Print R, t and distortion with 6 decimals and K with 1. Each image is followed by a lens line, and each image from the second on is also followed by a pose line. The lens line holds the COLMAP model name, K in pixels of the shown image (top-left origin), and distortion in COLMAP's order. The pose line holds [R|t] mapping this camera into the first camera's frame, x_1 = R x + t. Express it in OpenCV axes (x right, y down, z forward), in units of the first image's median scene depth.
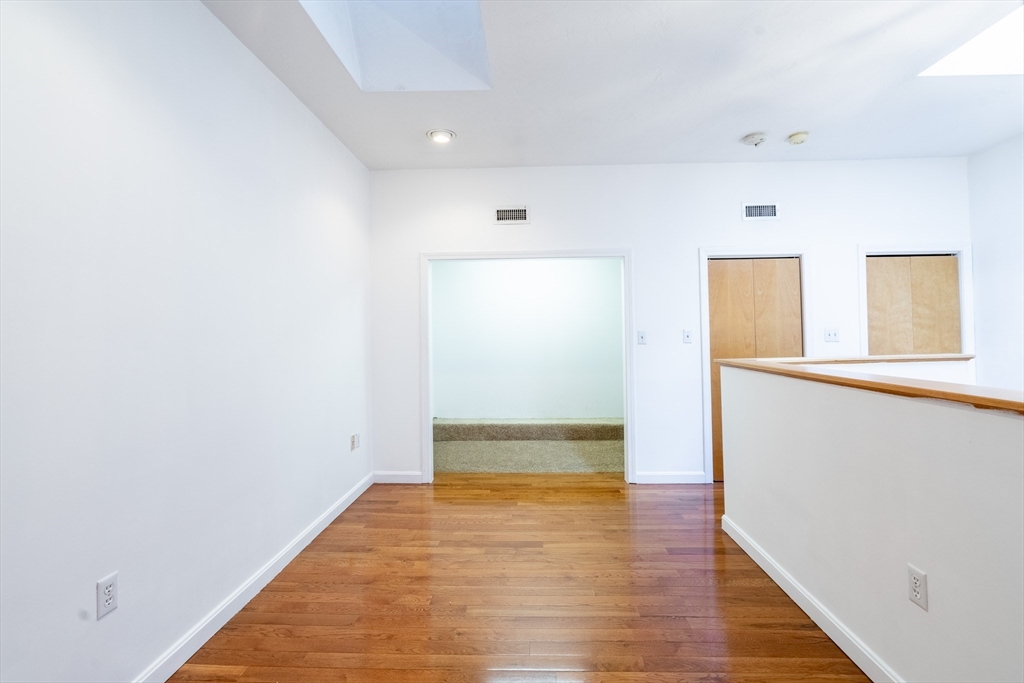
lens RADIAL K [[472.5, 0, 518.0], [0, 472.5, 323.4], [0, 0, 1]] dist [-0.008182, 0.004105]
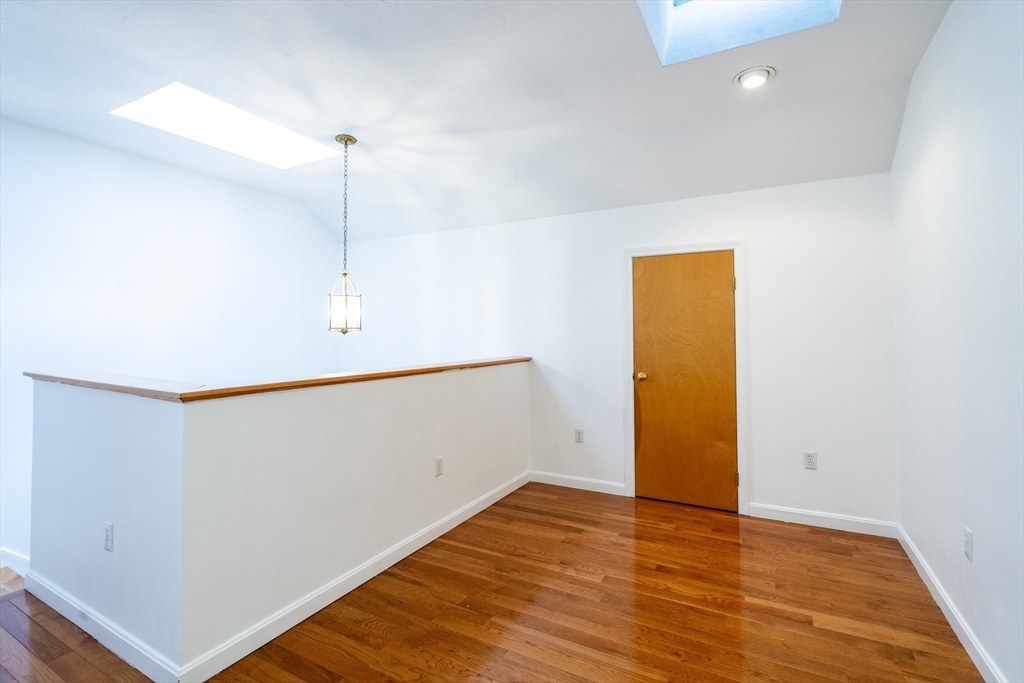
lens RADIAL K [[470.3, 0, 516.9], [0, 470.3, 322.9], [0, 0, 1]] dist [-0.004201, 0.000921]
pose [[-0.893404, 0.022437, 0.448693, -0.142779], [0.002725, 0.999004, -0.044531, 0.014410], [-0.449245, -0.038561, -0.892576, 1.043313]]
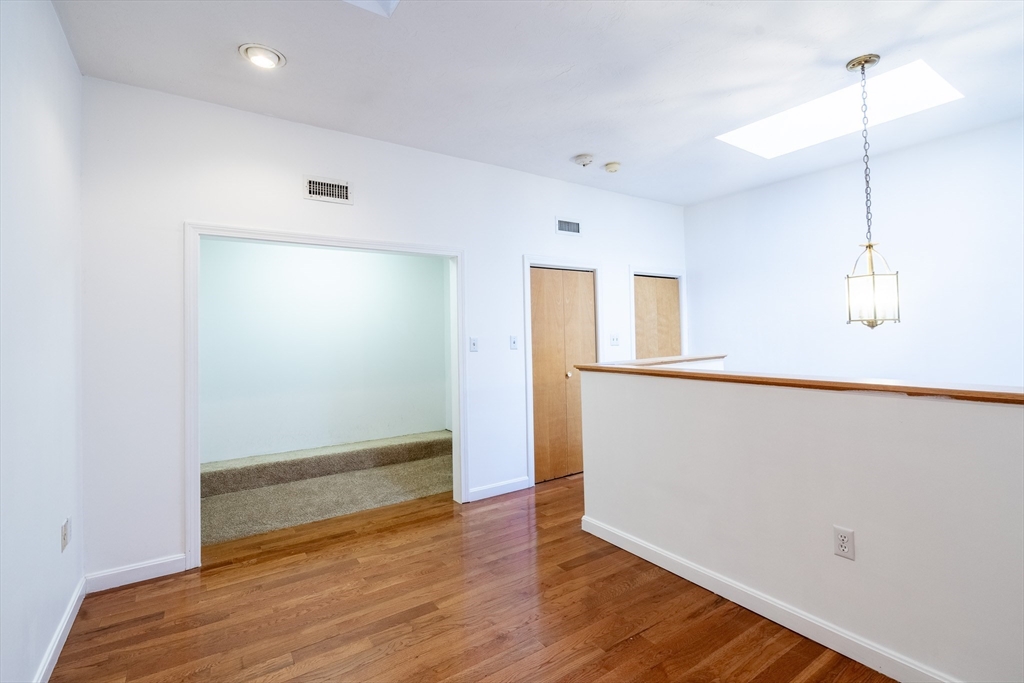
lens RADIAL K [[470.3, 0, 516.9], [0, 470.3, 322.9], [0, 0, 1]] dist [-0.004201, 0.000921]
pose [[0.804512, 0.011404, 0.593828, -0.230560], [-0.004083, 0.999898, -0.013671, -0.000491], [-0.593923, 0.008574, 0.804476, 0.199305]]
